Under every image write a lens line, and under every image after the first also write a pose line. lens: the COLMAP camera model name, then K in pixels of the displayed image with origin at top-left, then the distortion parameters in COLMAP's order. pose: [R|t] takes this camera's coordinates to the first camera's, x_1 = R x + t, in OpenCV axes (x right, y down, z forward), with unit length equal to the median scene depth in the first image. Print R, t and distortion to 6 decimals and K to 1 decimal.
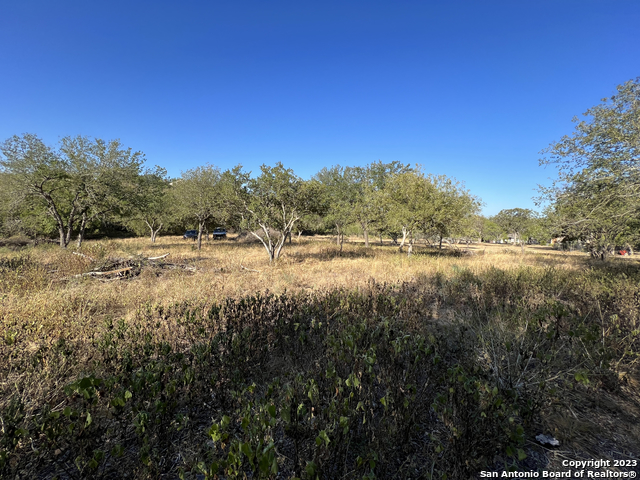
lens RADIAL K [[256.4, 0, 320.5], [0, 256.4, 241.2], [0, 0, 1]] dist [0.001634, -0.000033]
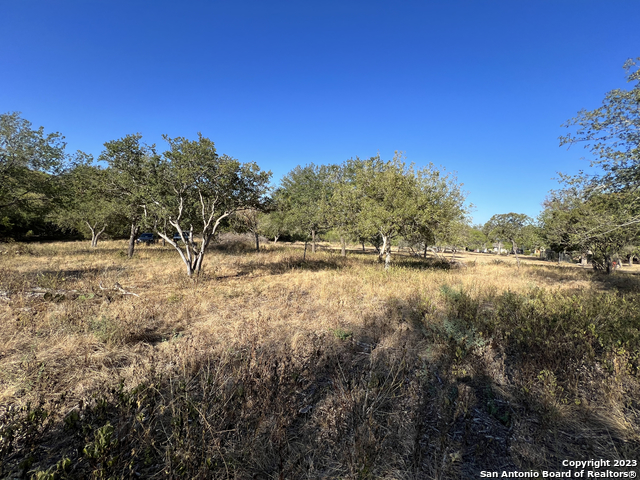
lens RADIAL K [[256.4, 0, 319.3], [0, 256.4, 239.7], [0, 0, 1]] dist [0.001634, -0.000033]
pose [[0.998858, 0.014898, 0.045394, 0.068887], [-0.013402, 0.999362, -0.033099, -0.000488], [-0.045858, 0.032453, 0.998421, 0.145926]]
